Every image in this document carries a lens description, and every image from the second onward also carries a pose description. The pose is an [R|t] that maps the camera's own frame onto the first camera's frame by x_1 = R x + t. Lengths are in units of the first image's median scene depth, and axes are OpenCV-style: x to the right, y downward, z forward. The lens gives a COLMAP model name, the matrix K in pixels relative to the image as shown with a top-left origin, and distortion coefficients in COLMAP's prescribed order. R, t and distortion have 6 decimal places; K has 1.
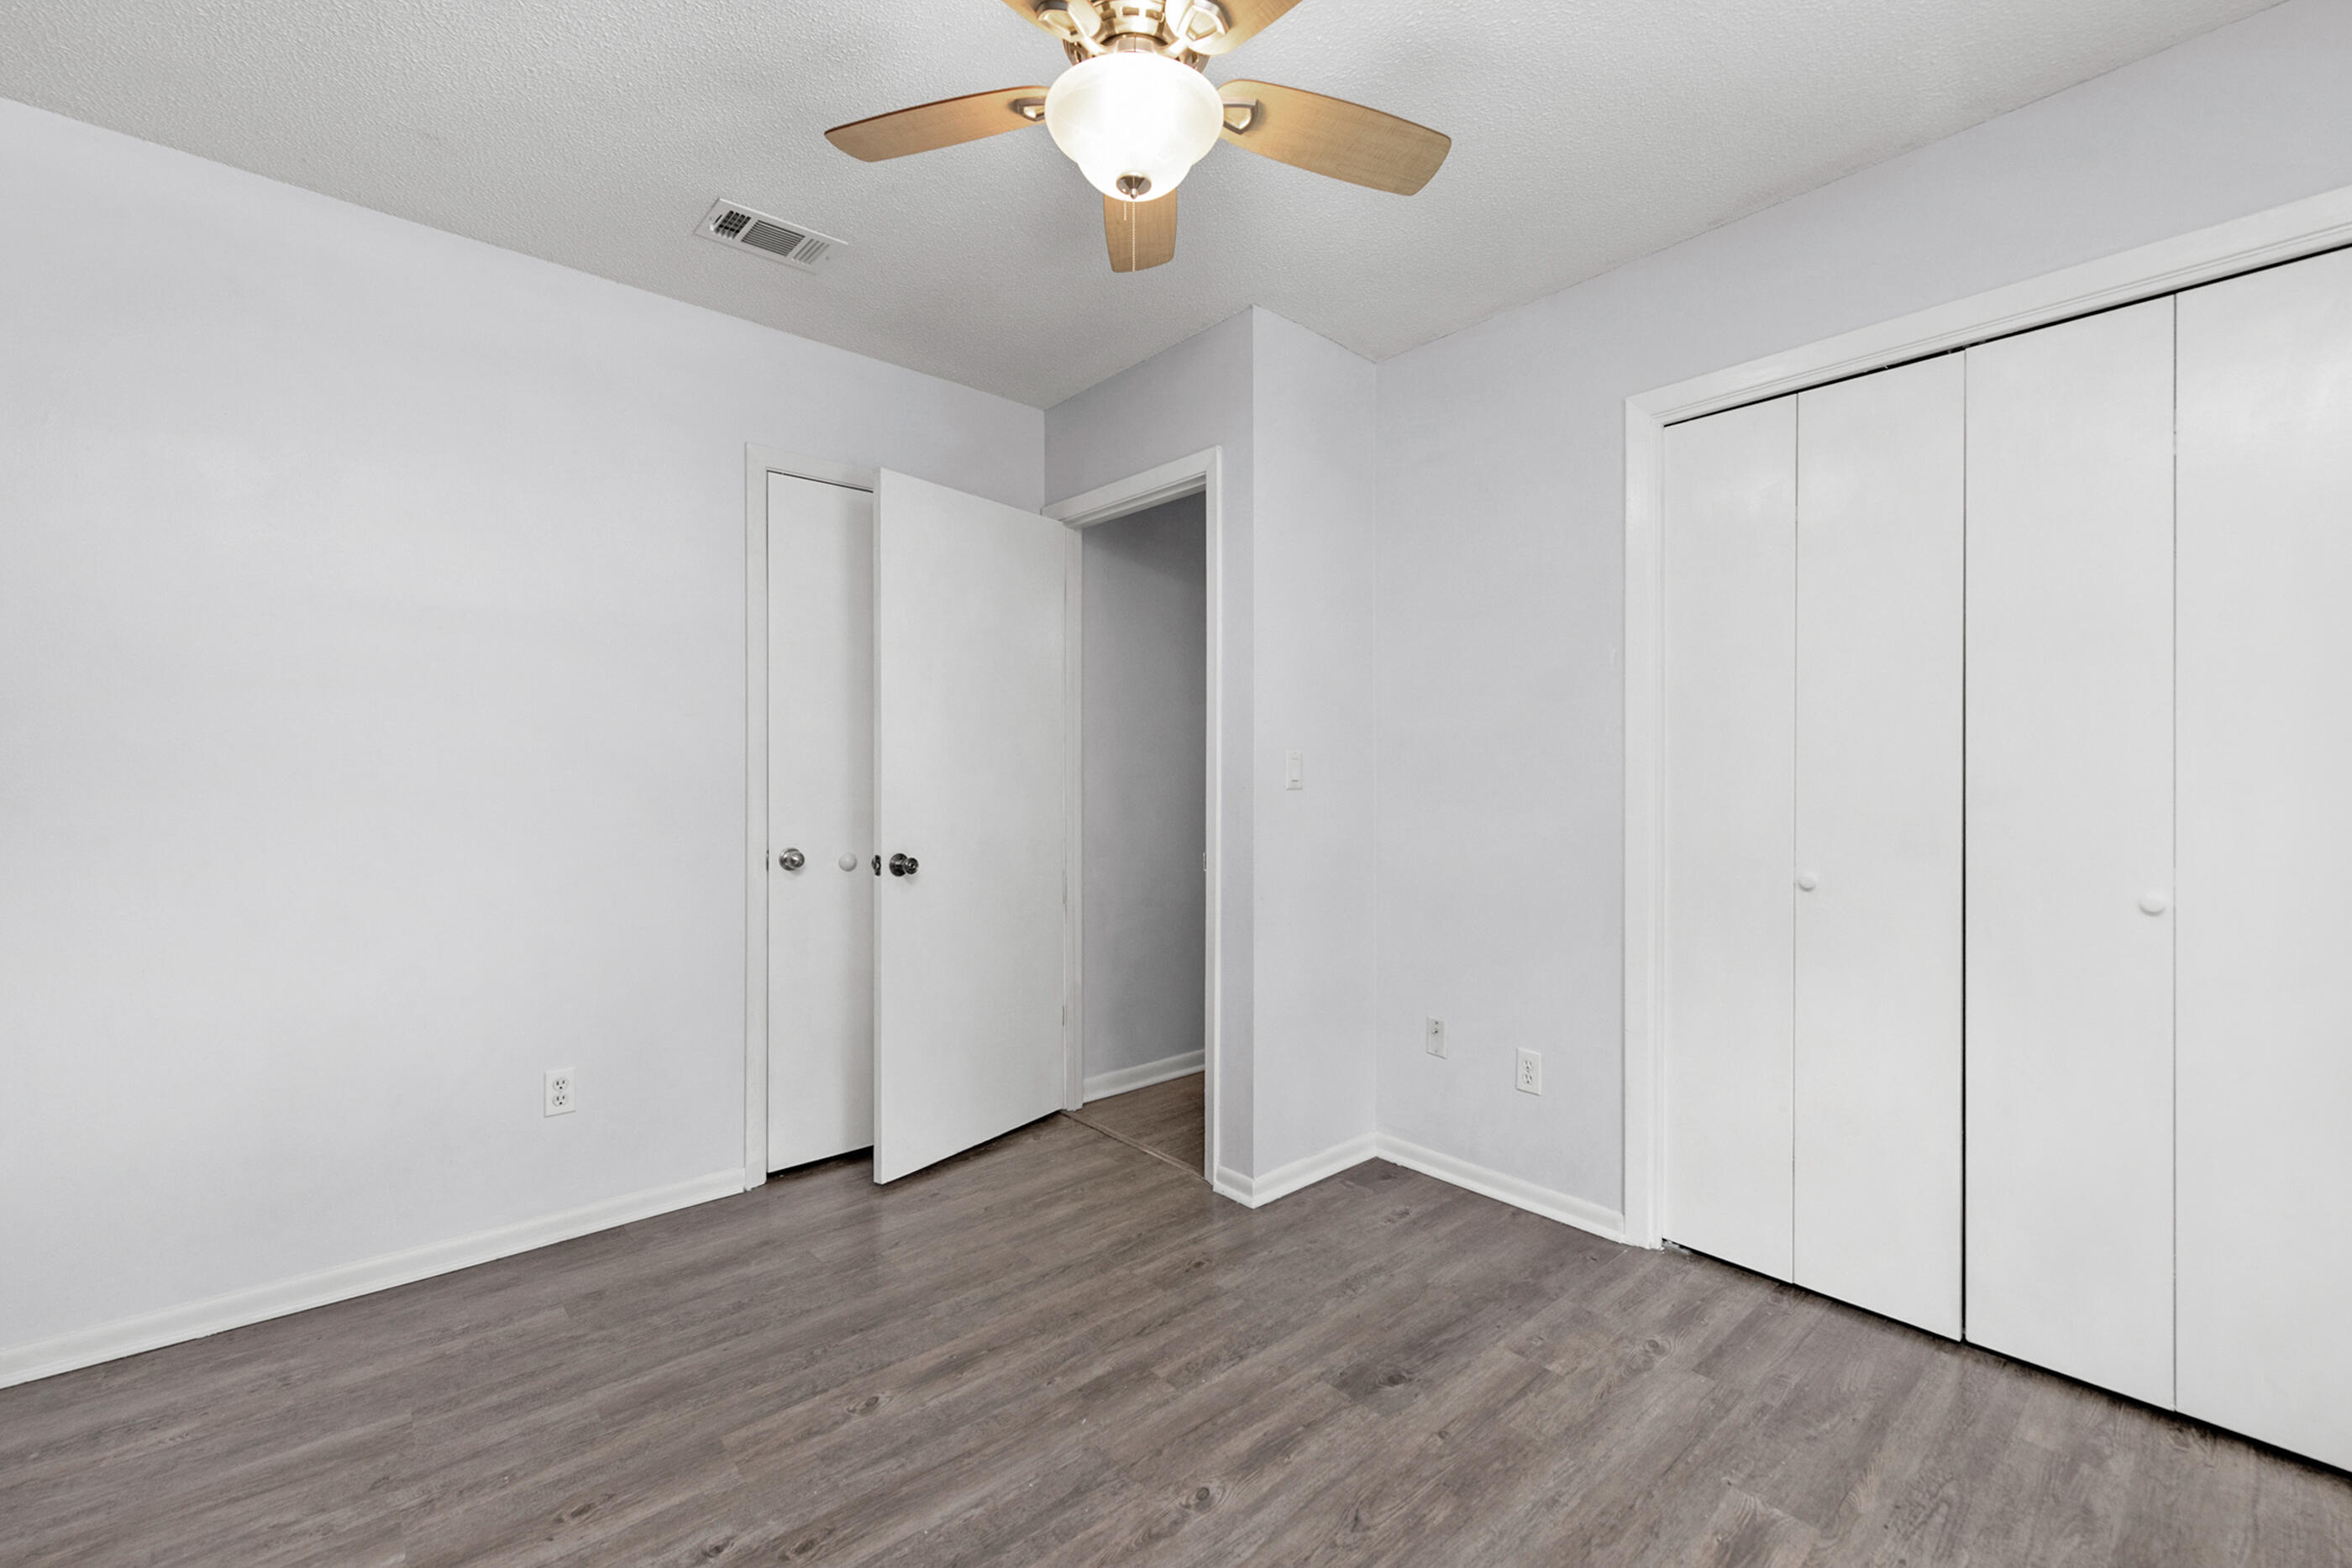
lens RADIAL K [[964.3, 0, 1170.8], [0, 964.3, 771.4], [0, 0, 1]] dist [-0.000301, -0.000113]
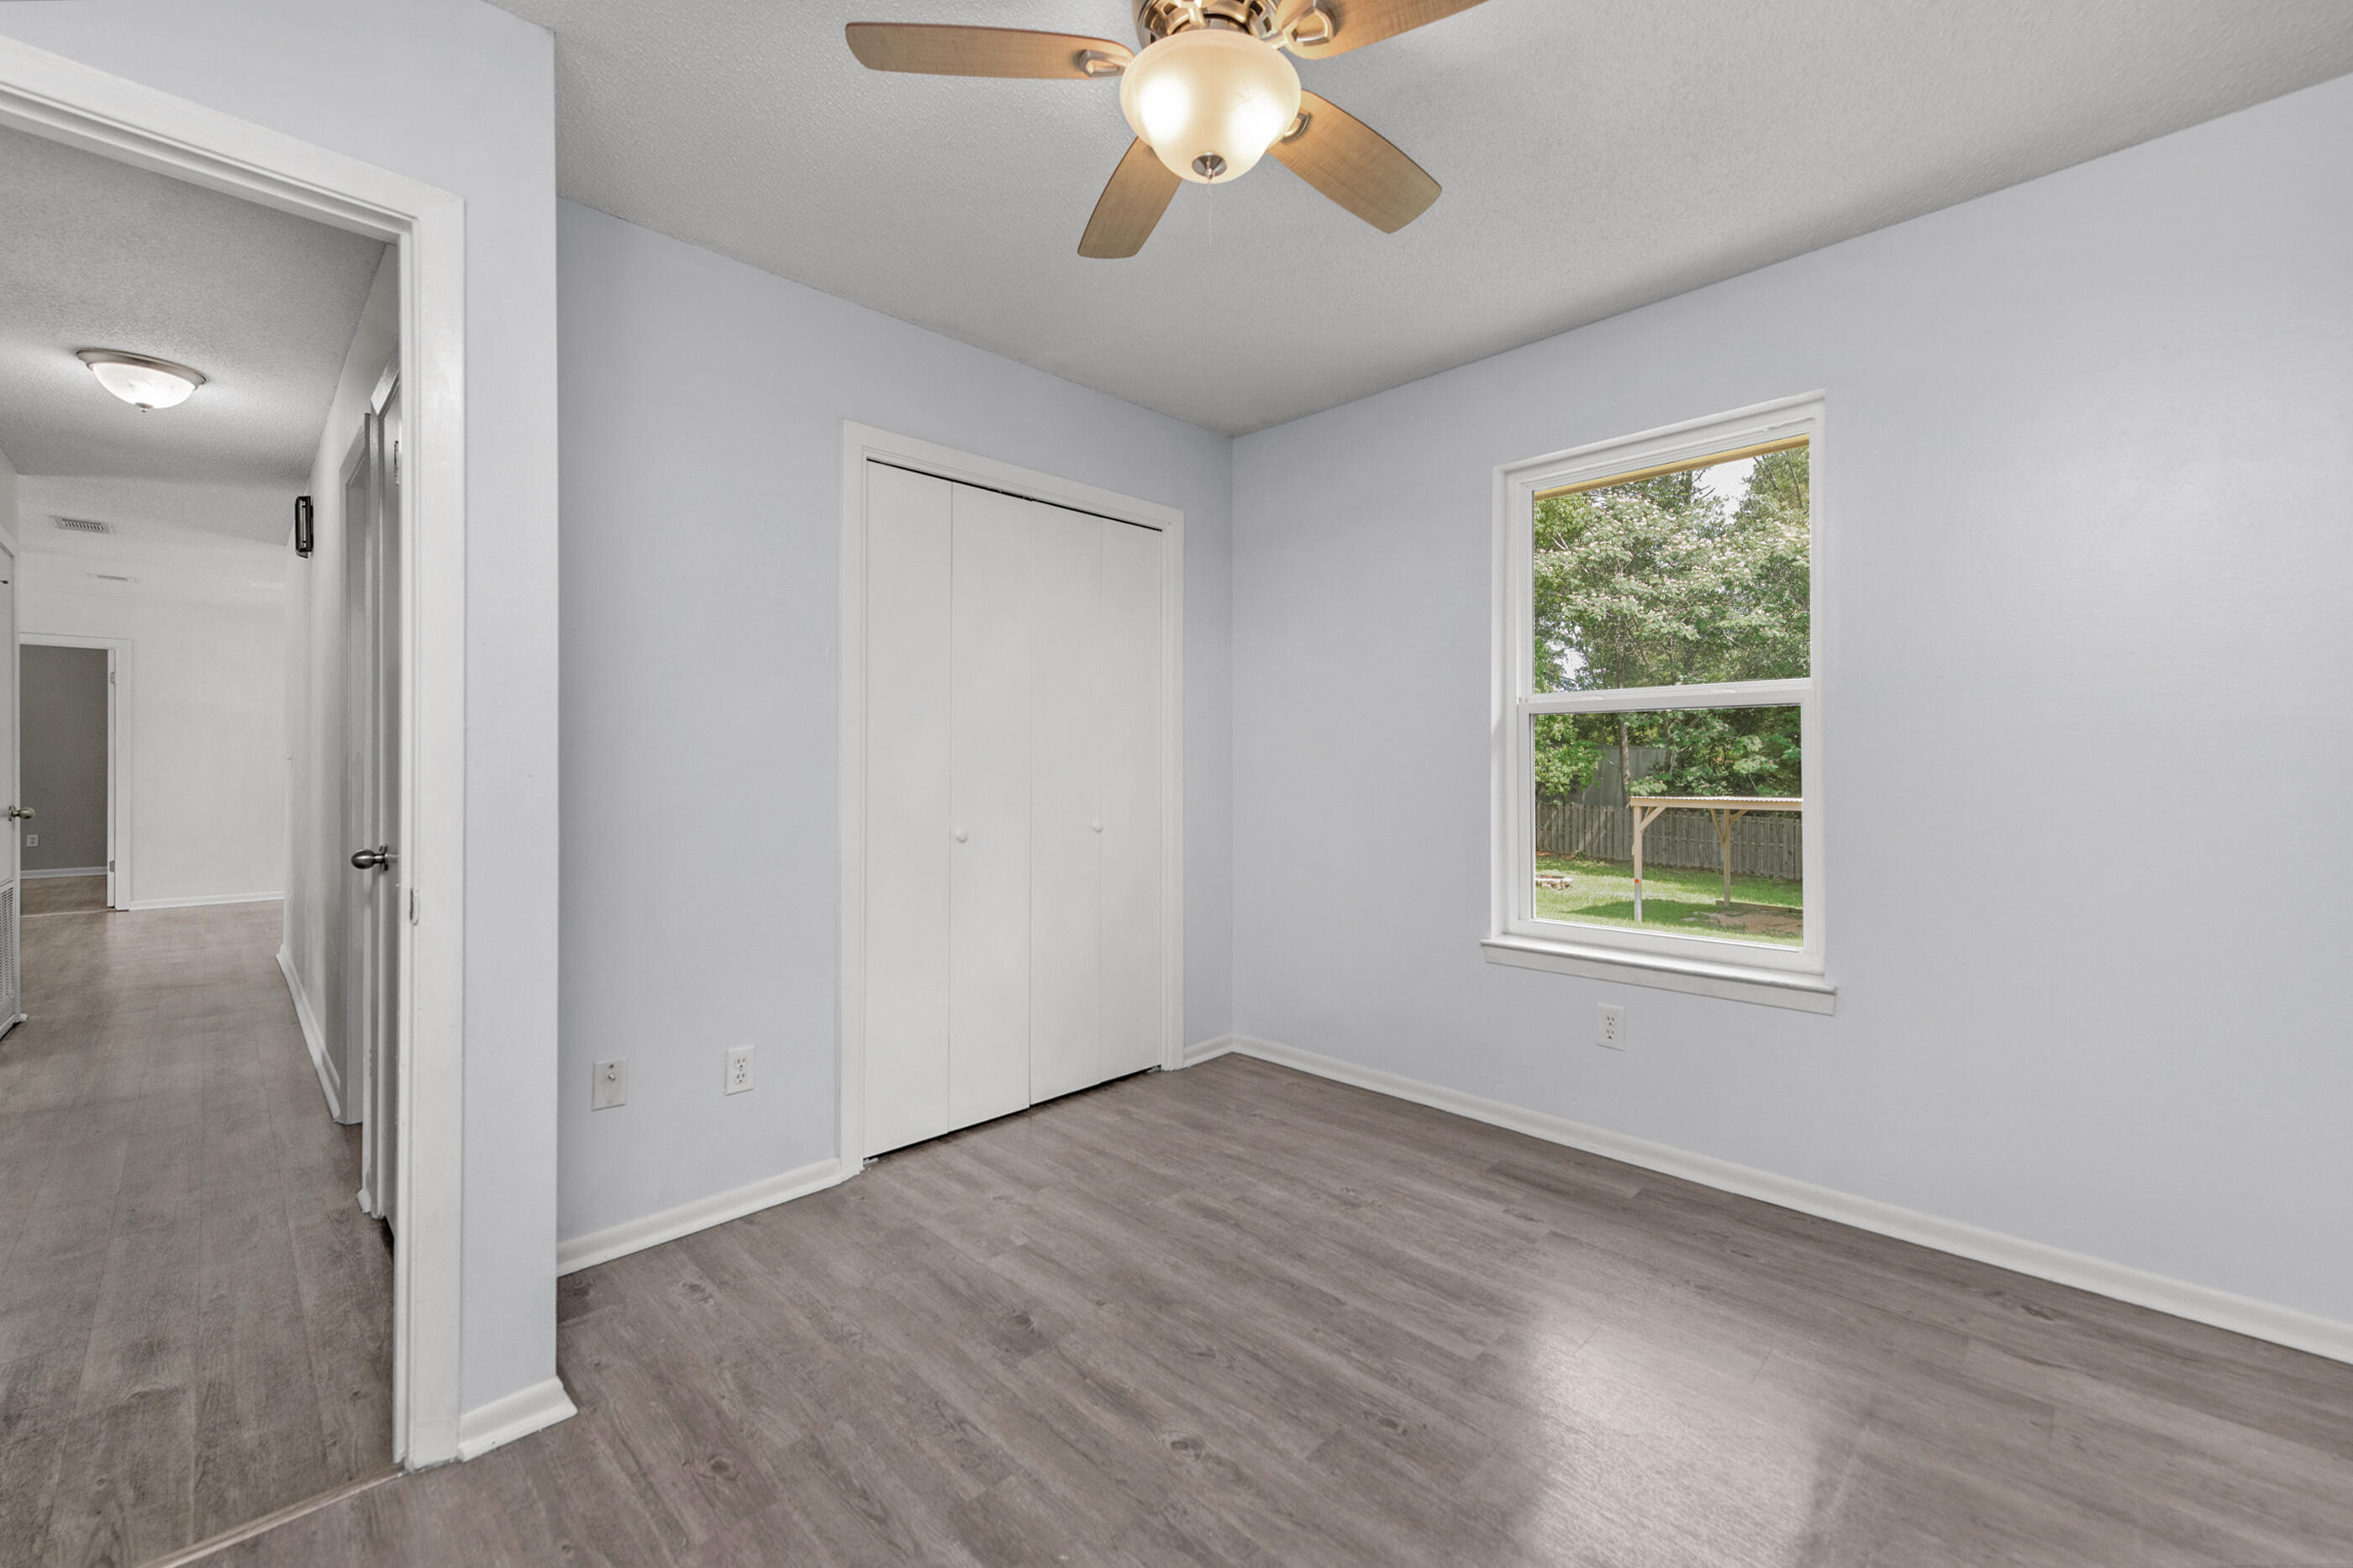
lens RADIAL K [[964.7, 0, 1171.3], [0, 964.7, 771.4], [0, 0, 1]] dist [-0.000301, -0.000113]
pose [[-0.061392, -0.011237, 0.998050, -0.793202], [-0.000260, 0.999937, 0.011242, 0.014751], [-0.998114, 0.000431, -0.061391, 0.862529]]
